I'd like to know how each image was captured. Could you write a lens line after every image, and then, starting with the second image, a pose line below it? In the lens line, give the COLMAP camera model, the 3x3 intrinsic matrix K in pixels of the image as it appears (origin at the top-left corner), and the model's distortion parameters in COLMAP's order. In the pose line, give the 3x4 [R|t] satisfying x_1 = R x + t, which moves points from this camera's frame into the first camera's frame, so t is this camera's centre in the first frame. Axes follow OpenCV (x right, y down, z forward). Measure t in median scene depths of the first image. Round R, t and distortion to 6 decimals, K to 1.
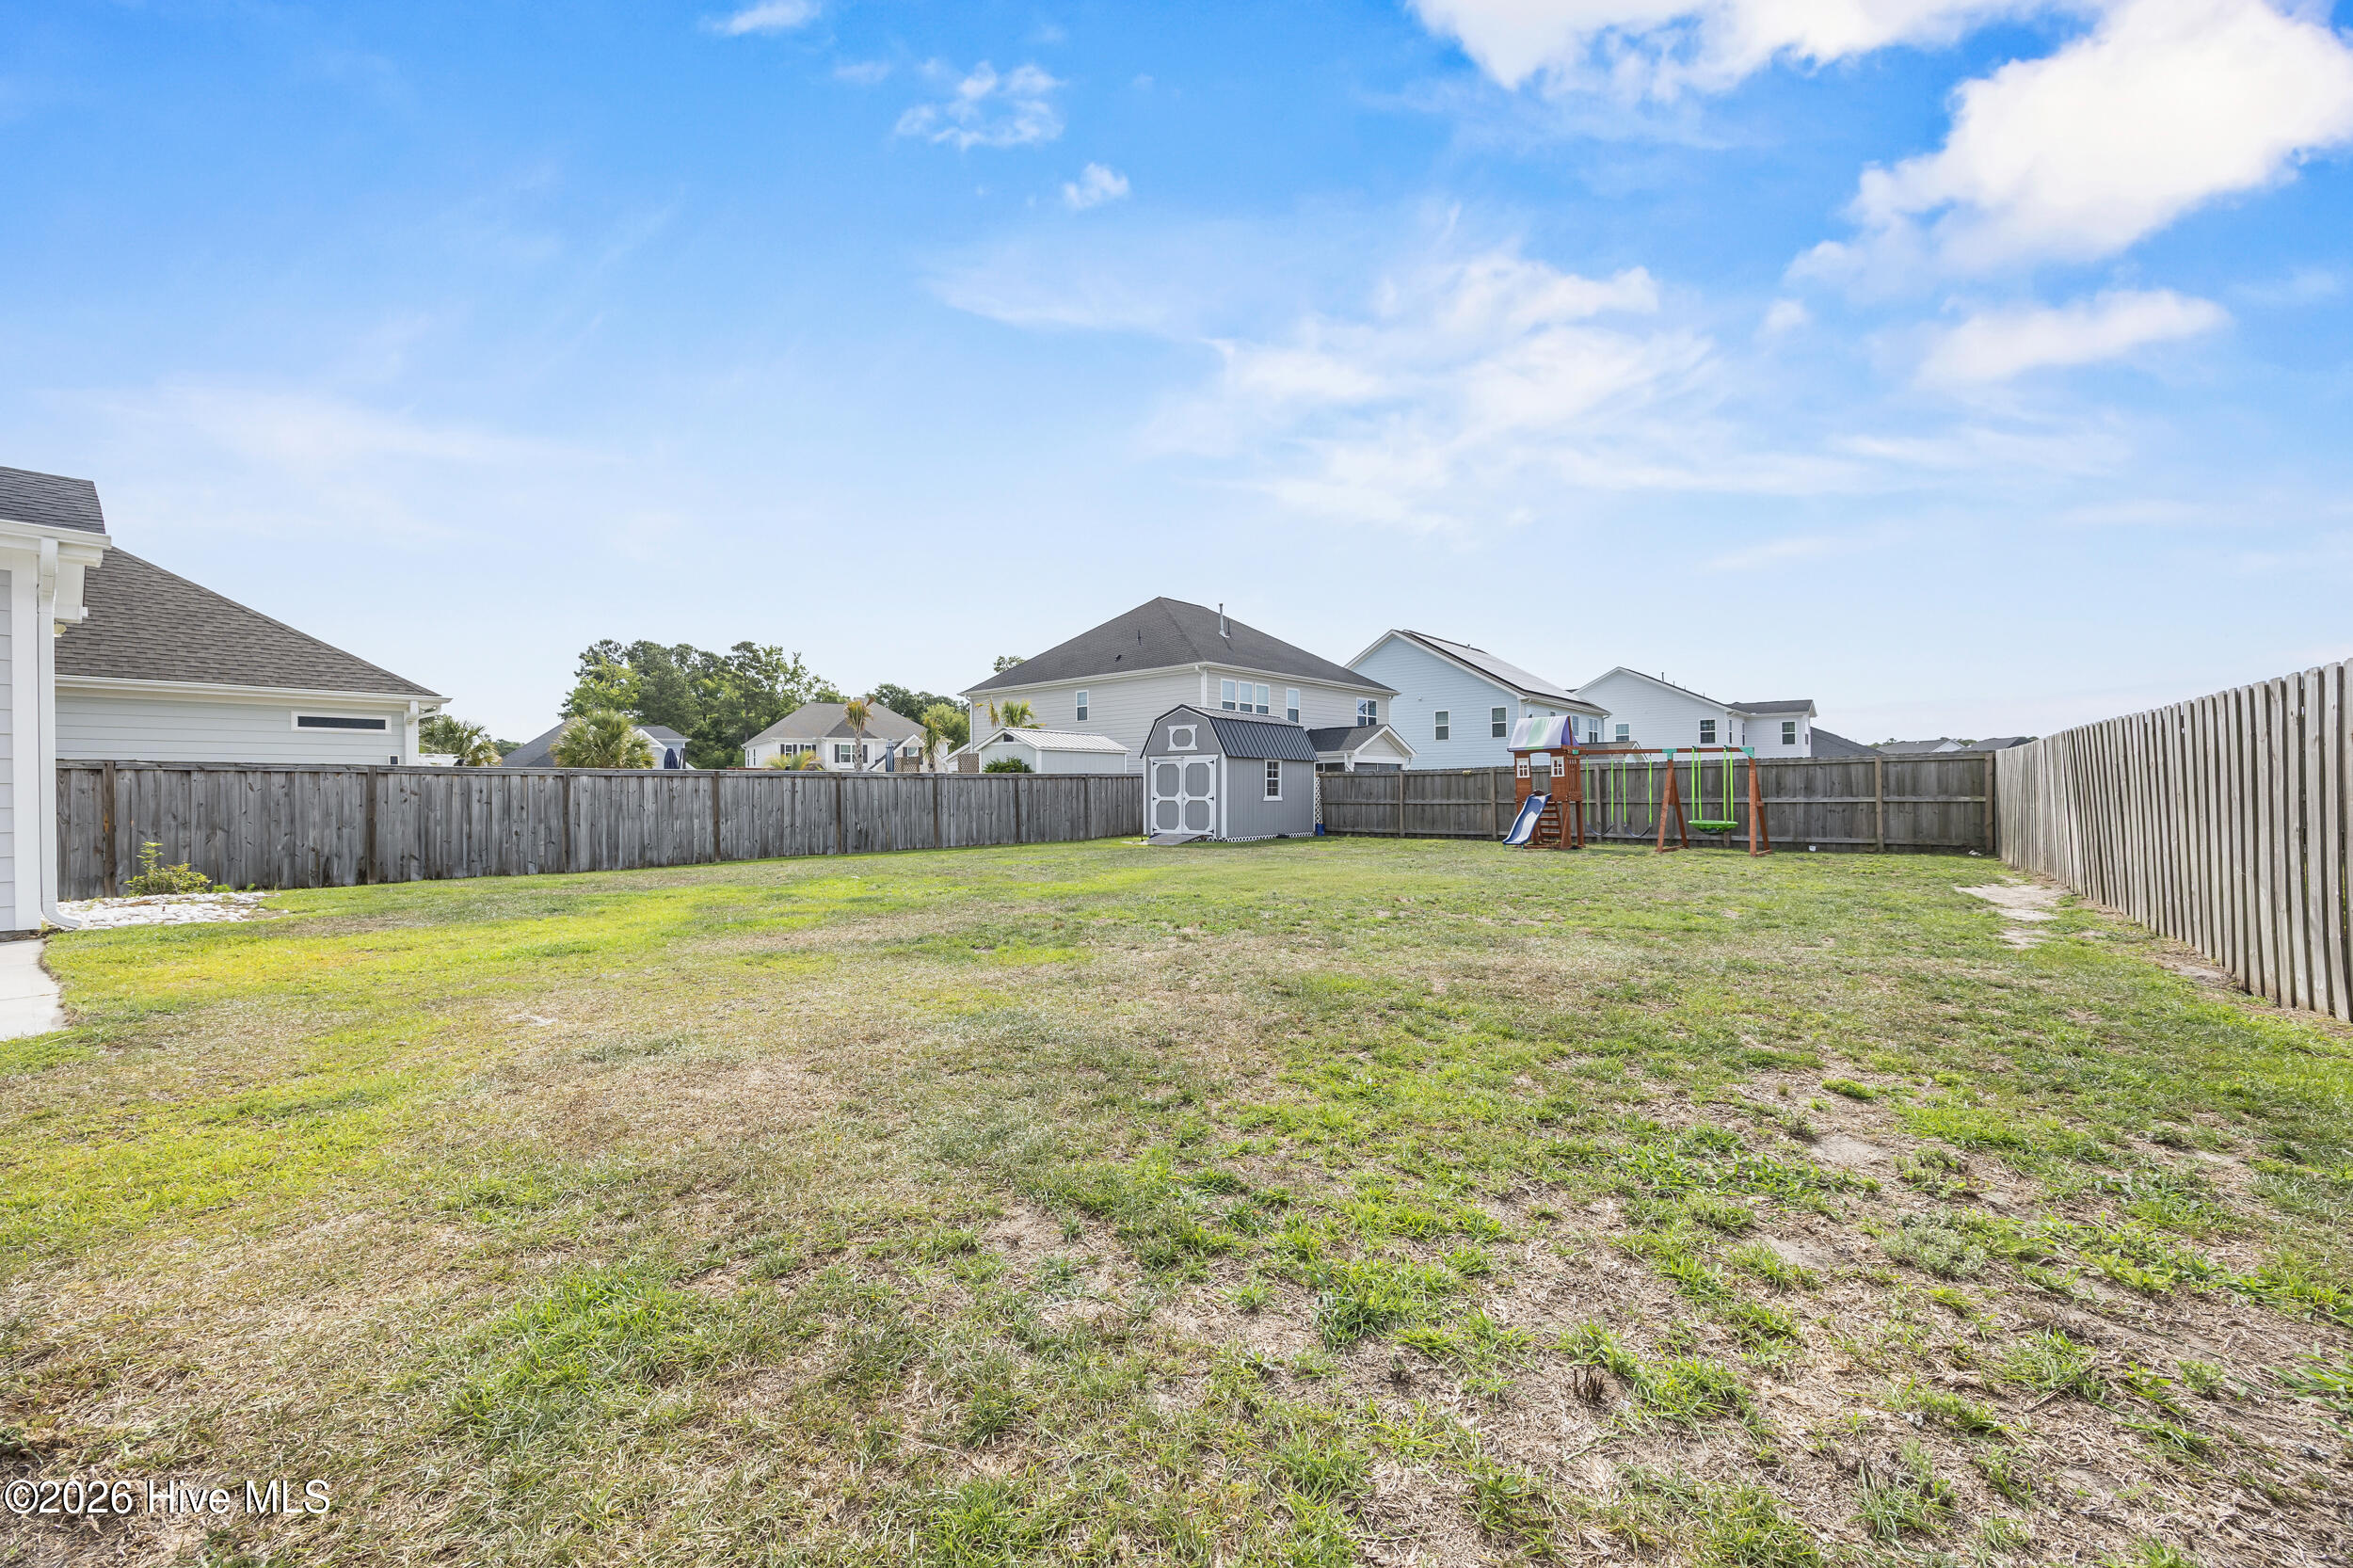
lens RADIAL K [[893.6, 0, 1165.5], [0, 893.6, 785.2], [0, 0, 1]] dist [-0.005911, 0.000081]
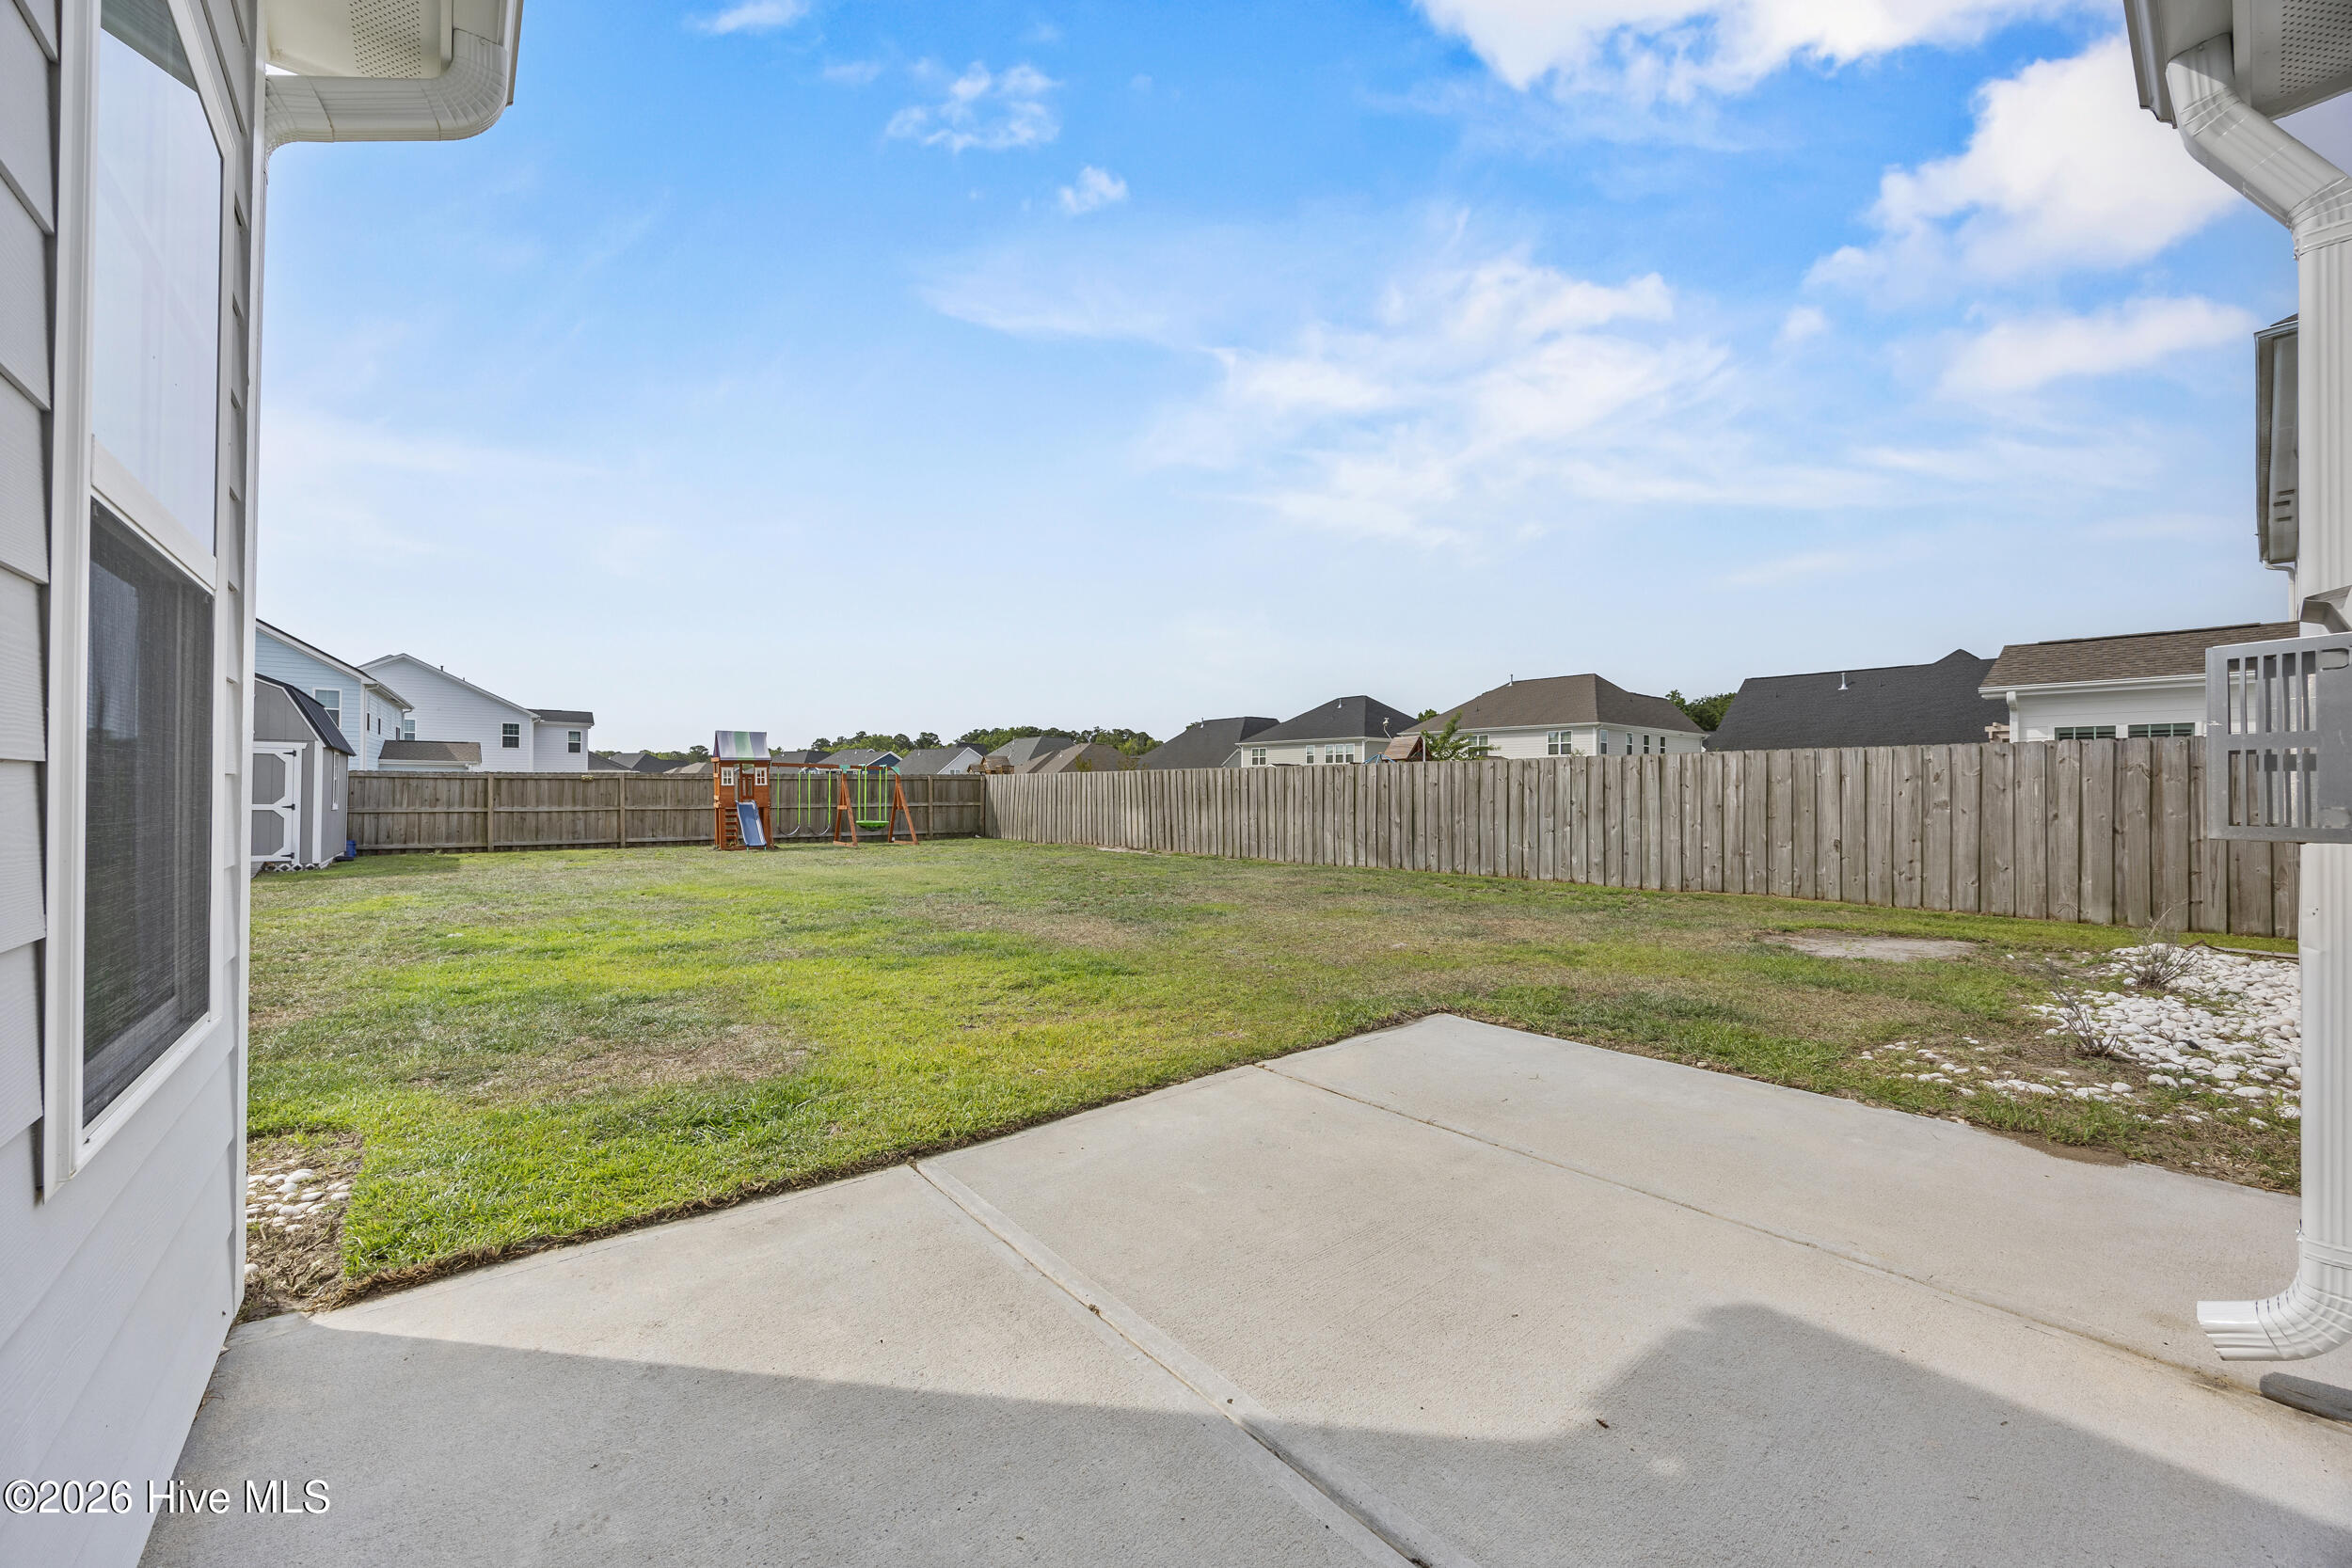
lens RADIAL K [[893.1, 0, 1165.0], [0, 893.1, 785.2], [0, 0, 1]] dist [-0.005911, 0.000081]
pose [[0.227203, 0.016689, 0.973704, -0.705179], [-0.011041, 0.999833, -0.014561, 0.001058], [-0.973785, -0.007442, 0.227350, 0.317723]]
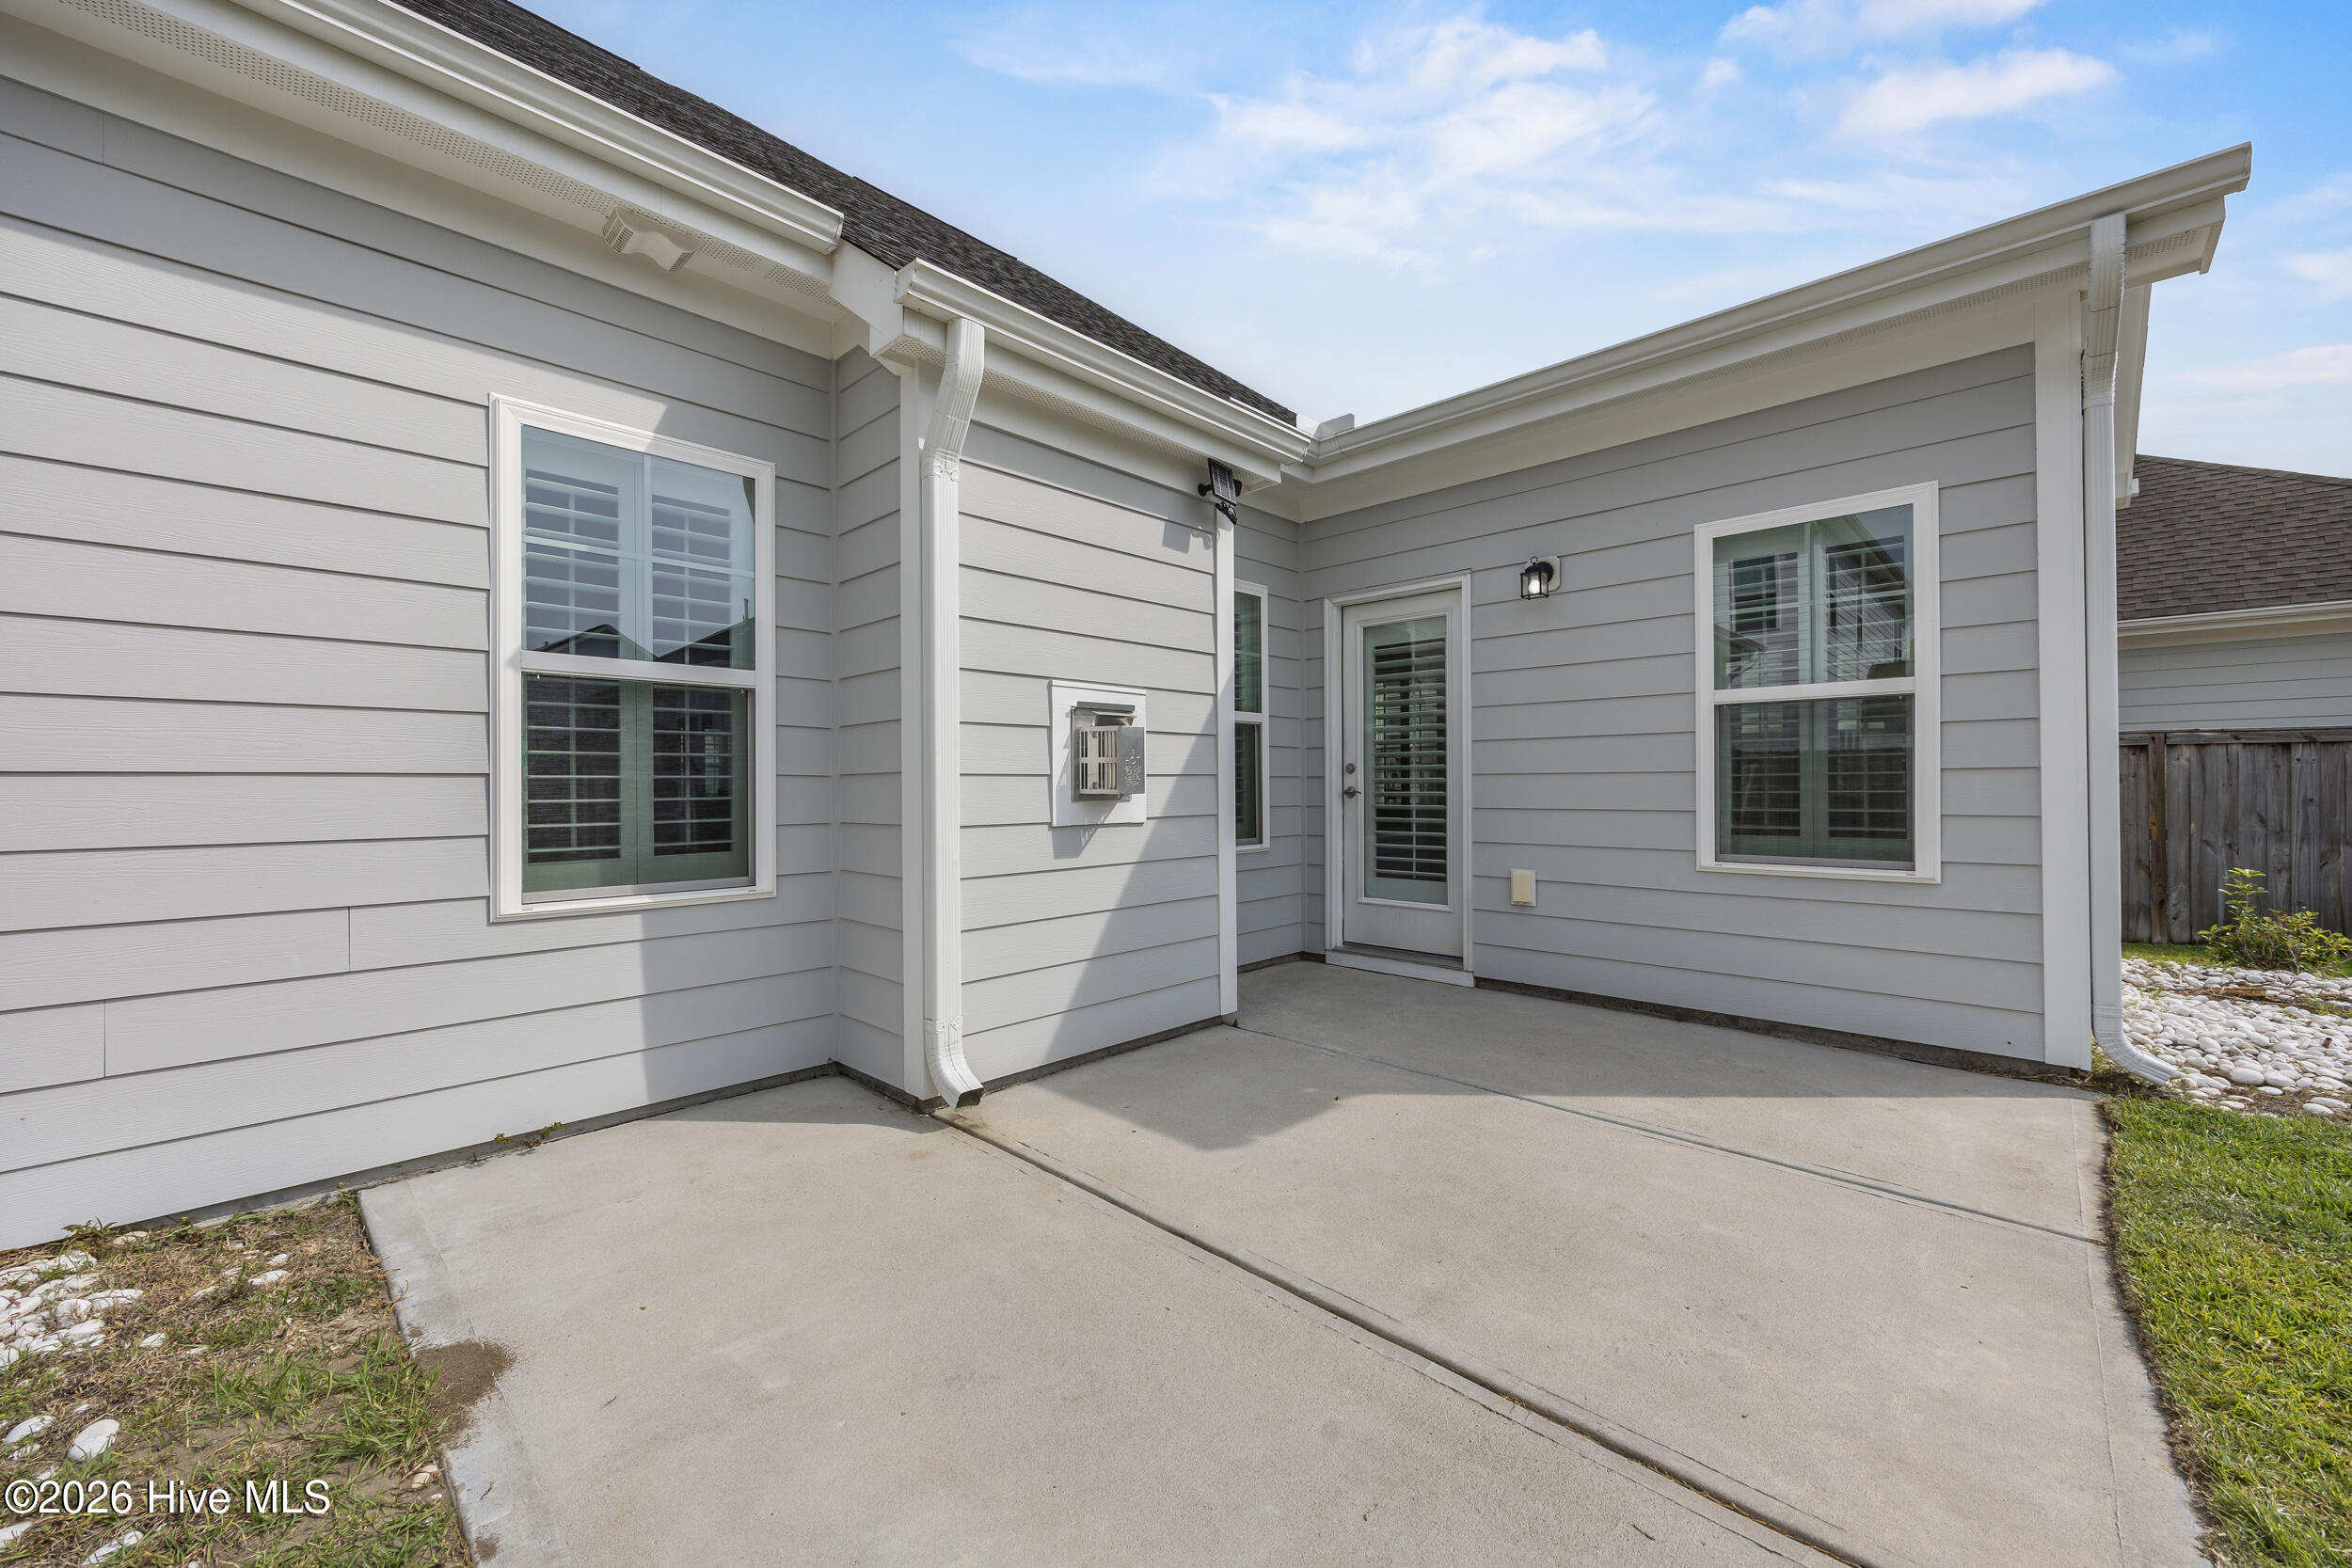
lens RADIAL K [[893.1, 0, 1165.0], [0, 893.1, 785.2], [0, 0, 1]] dist [-0.005911, 0.000081]
pose [[-0.117189, 0.008417, -0.993074, -0.360779], [0.010769, 0.999916, 0.007204, -0.000580], [0.993051, -0.009850, -0.117270, 0.274425]]
